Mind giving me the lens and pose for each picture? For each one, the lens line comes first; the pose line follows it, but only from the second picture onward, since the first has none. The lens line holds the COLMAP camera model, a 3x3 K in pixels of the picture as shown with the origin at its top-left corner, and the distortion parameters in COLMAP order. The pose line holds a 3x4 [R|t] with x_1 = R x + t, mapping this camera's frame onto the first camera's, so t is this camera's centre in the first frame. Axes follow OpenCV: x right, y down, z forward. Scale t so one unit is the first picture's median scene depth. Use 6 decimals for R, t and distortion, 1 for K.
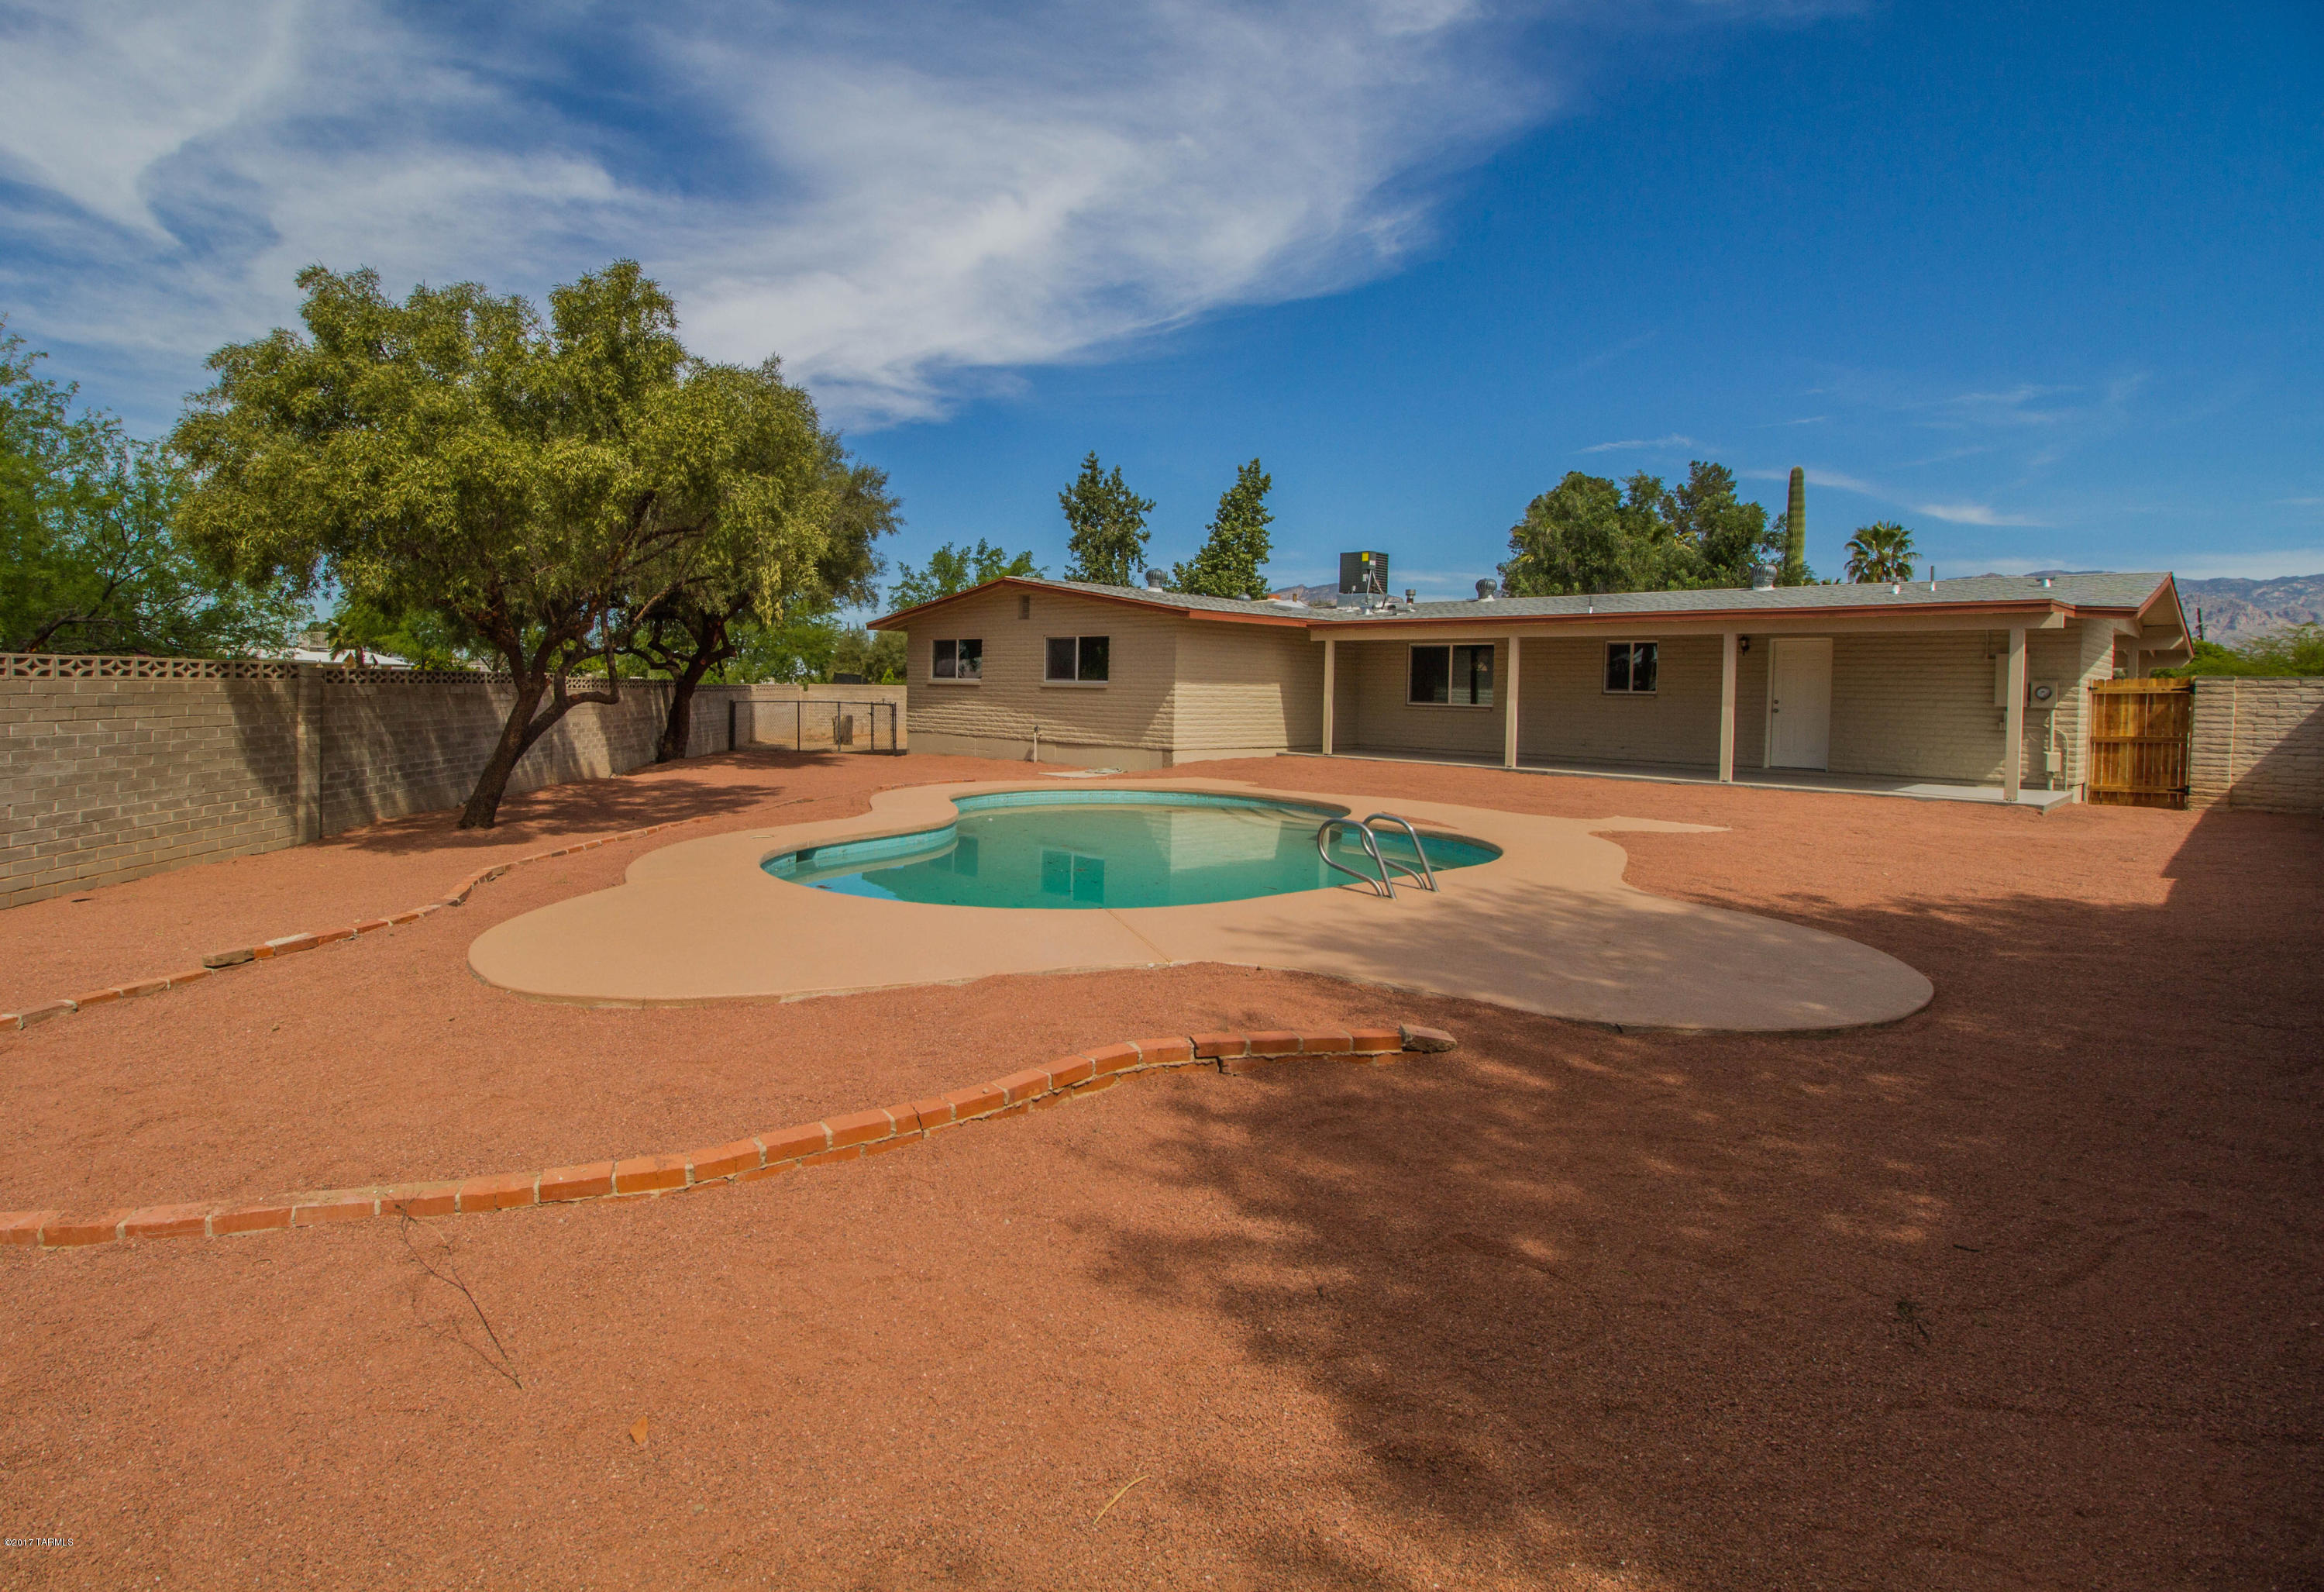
lens RADIAL K [[1165.7, 0, 1042.9], [0, 1165.7, 732.9], [0, 0, 1]] dist [0.000618, -0.016917]
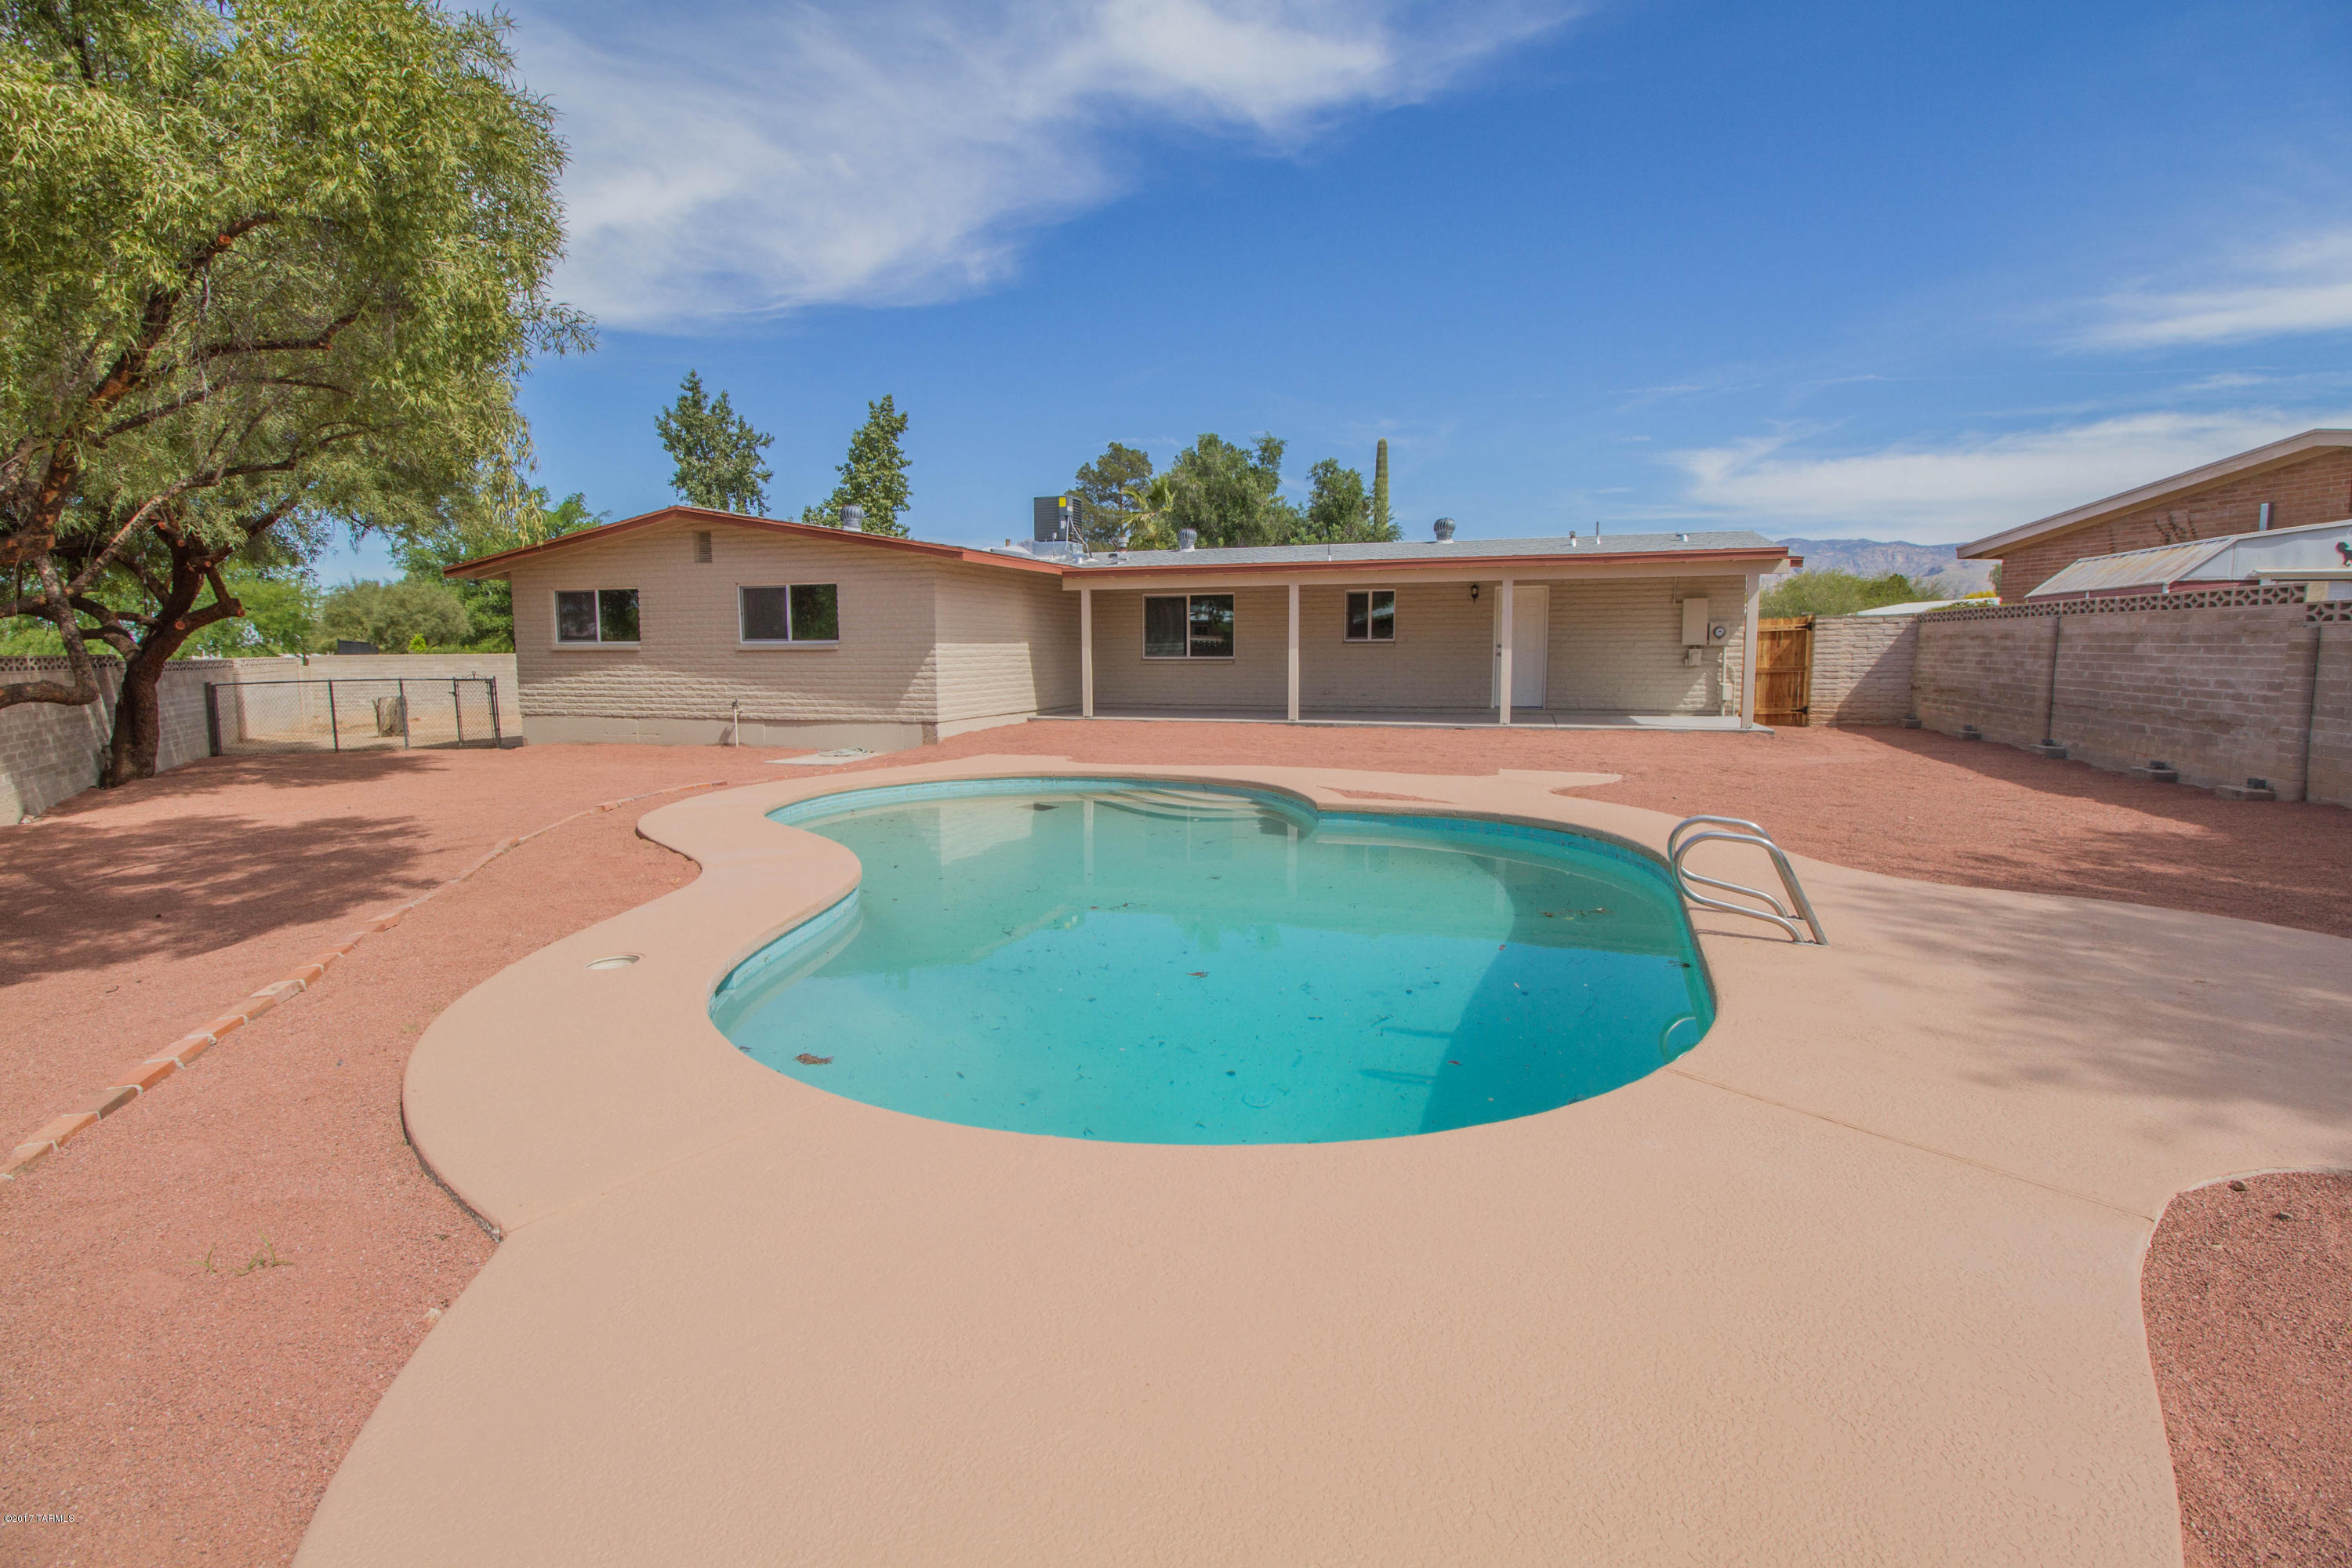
lens RADIAL K [[1103.7, 0, 1168.2], [0, 1103.7, 765.5], [0, 0, 1]] dist [-0.000185, -0.013329]
pose [[0.873092, -0.075857, 0.481619, -0.099542], [0.041958, 0.995848, 0.080788, -0.008845], [-0.485747, -0.050328, 0.872649, 0.186285]]
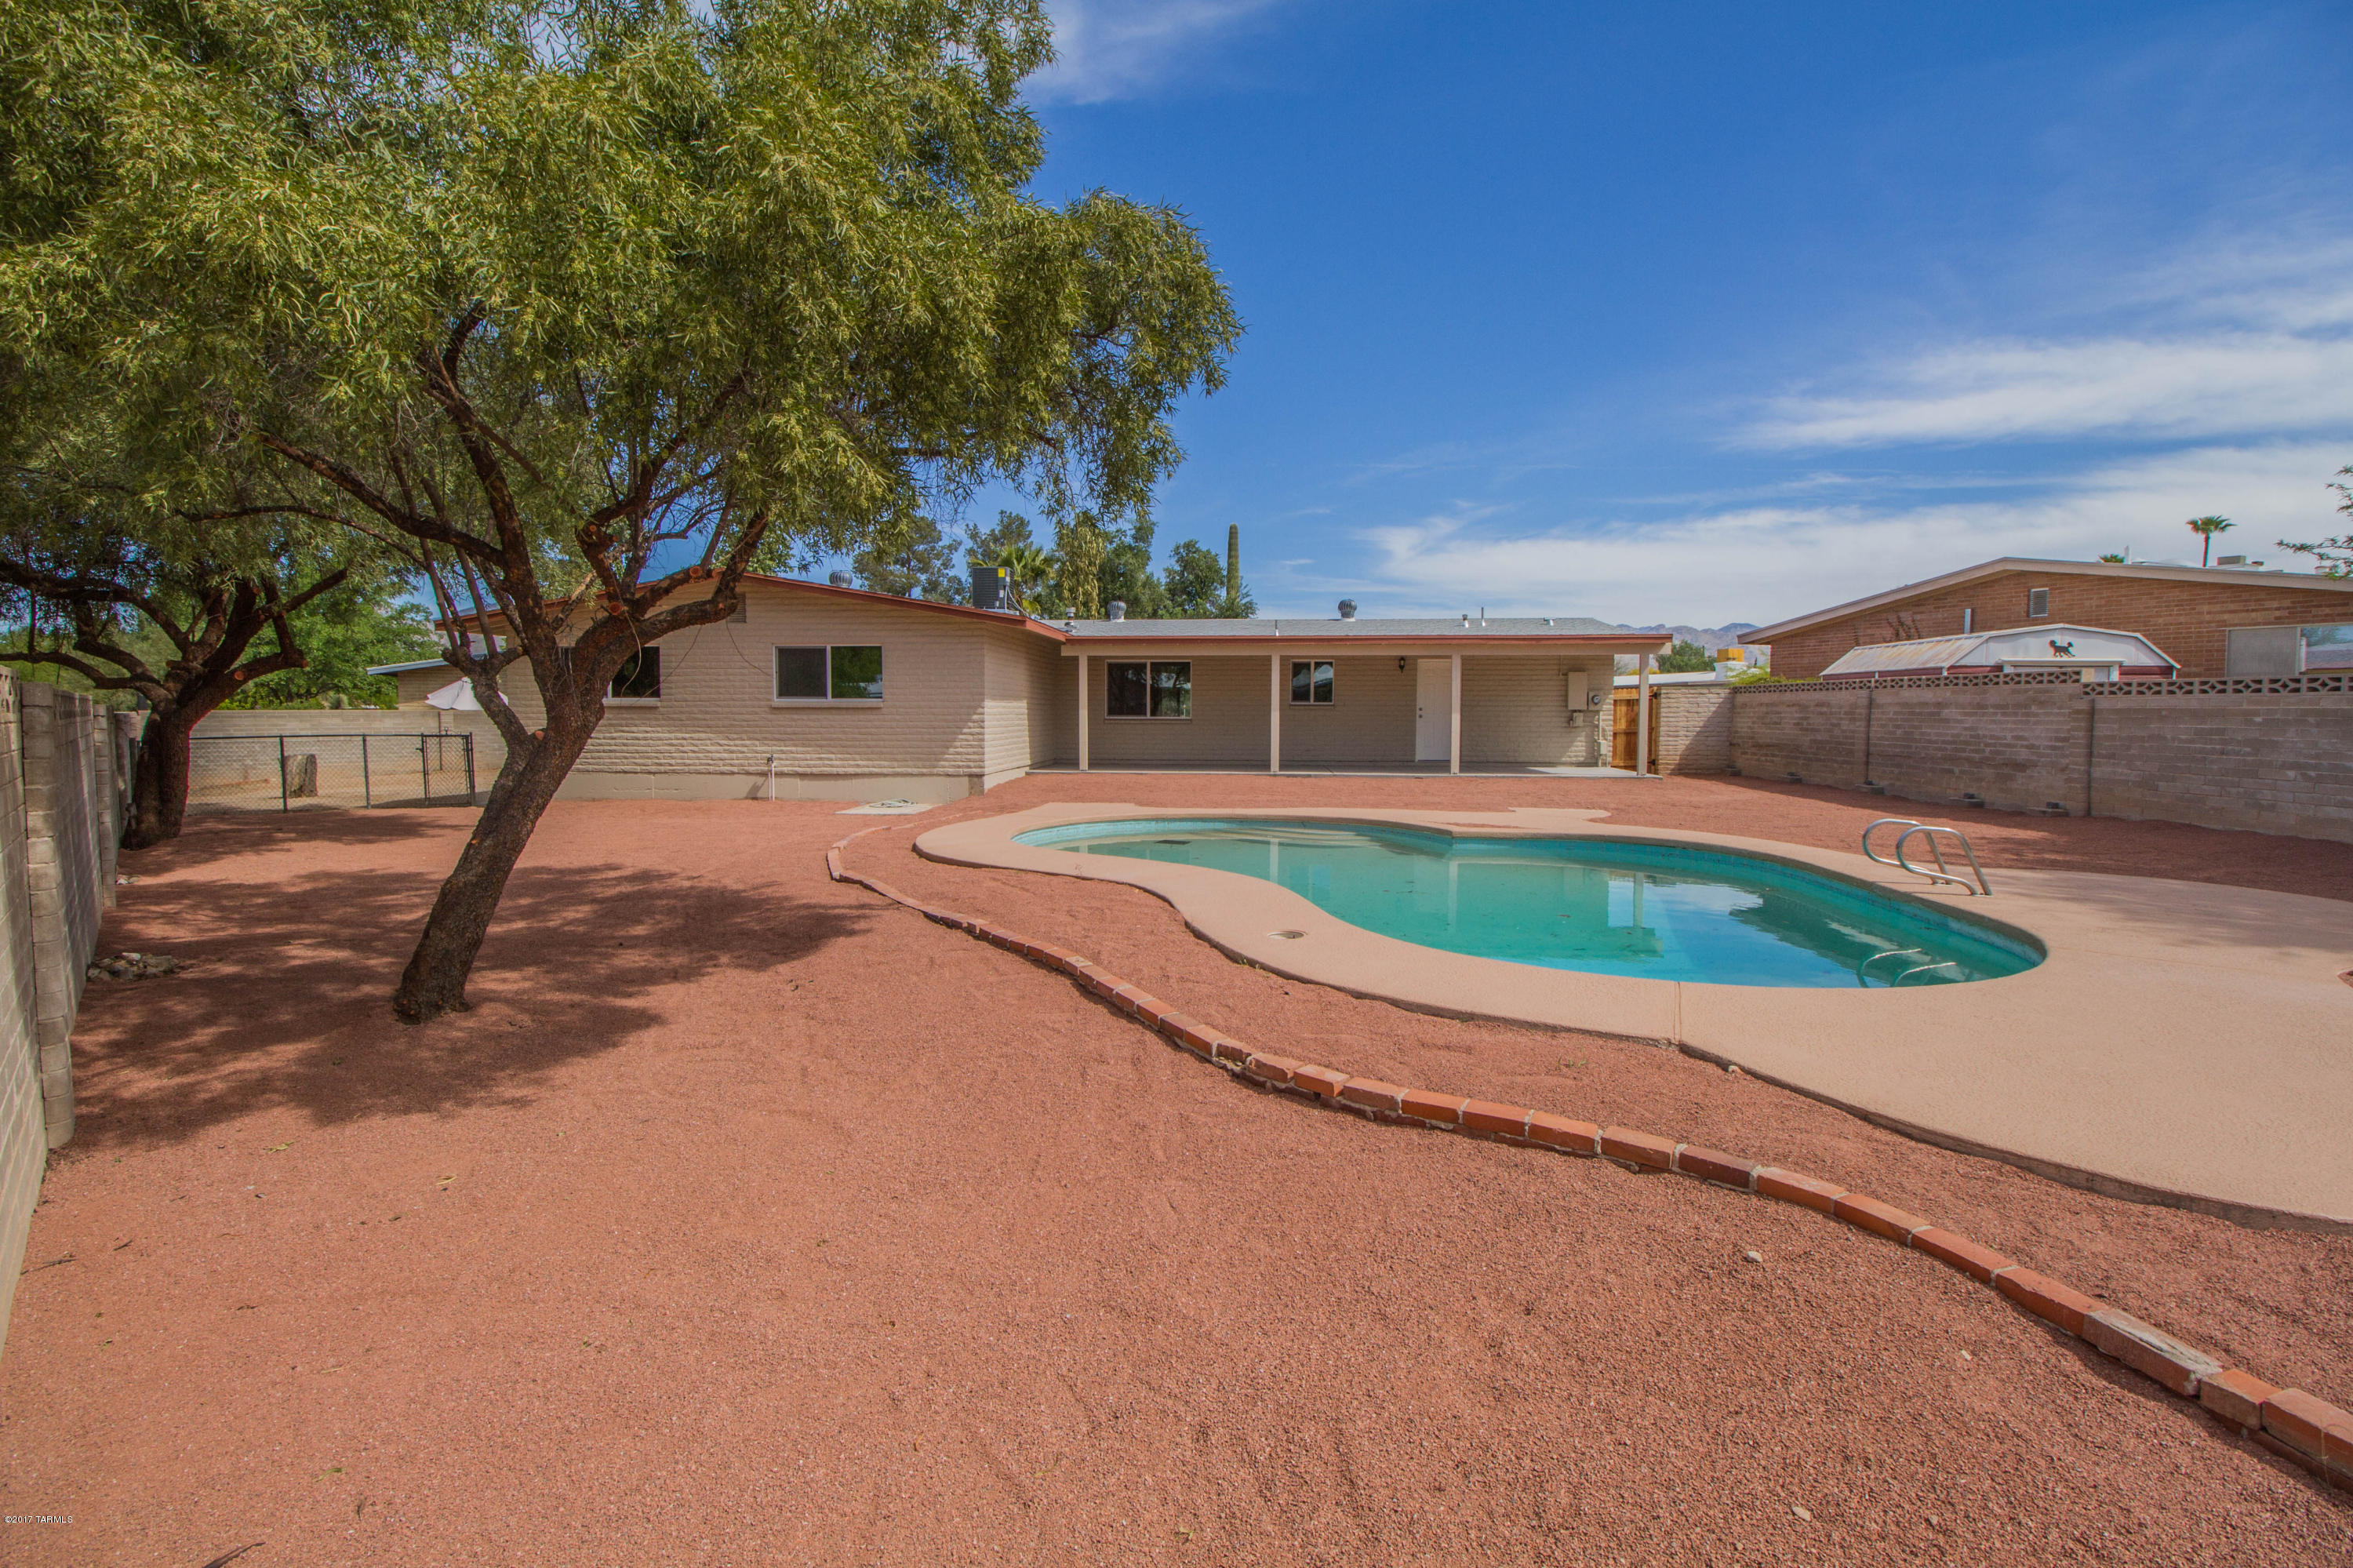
lens RADIAL K [[1083.0, 0, 1162.2], [0, 1083.0, 774.3], [0, 0, 1]] dist [0.001612, -0.016326]
pose [[0.739145, -0.057192, 0.671114, -0.276972], [0.038924, 0.998350, 0.042210, -0.012433], [-0.672421, -0.005077, 0.740152, 0.229475]]
